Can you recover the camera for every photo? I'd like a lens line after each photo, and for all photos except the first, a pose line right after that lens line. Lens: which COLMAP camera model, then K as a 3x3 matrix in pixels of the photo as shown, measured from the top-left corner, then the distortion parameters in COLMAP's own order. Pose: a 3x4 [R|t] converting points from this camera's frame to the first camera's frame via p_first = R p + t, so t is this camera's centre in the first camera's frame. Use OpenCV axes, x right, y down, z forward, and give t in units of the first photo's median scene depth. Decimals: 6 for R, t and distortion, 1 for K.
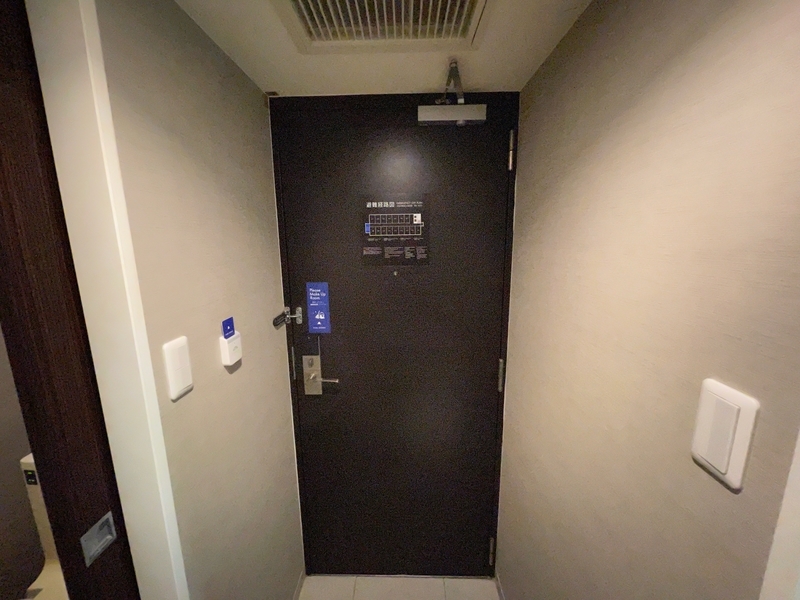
lens RADIAL K [[324.7, 0, 400.6], [0, 324.7, 300.9], [0, 0, 1]] dist [0.000314, -0.000001]
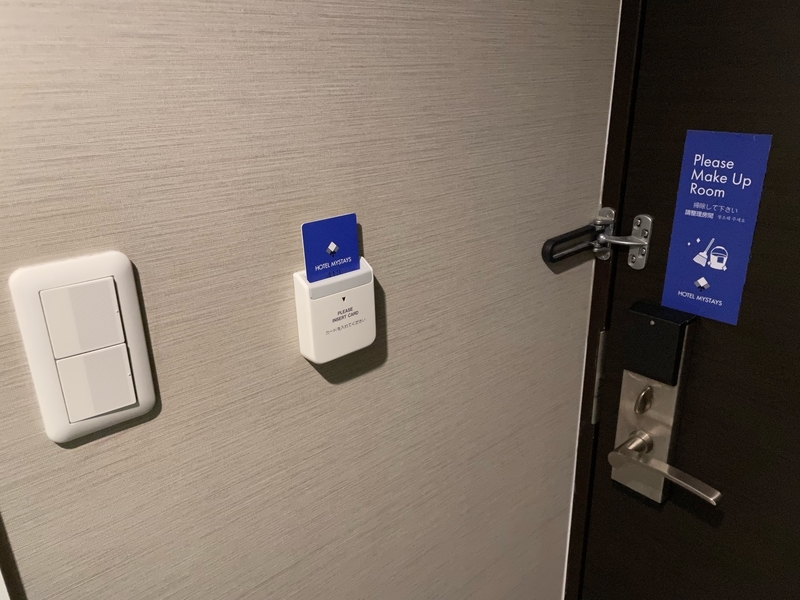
lens RADIAL K [[611.0, 0, 401.2], [0, 611.0, 304.1], [0, 0, 1]] dist [0.004401, 0.002423]
pose [[0.662957, 0.261628, -0.701455, -0.046513], [-0.125963, 0.962574, 0.239970, -0.007994], [0.737985, -0.070732, 0.671100, 0.455408]]
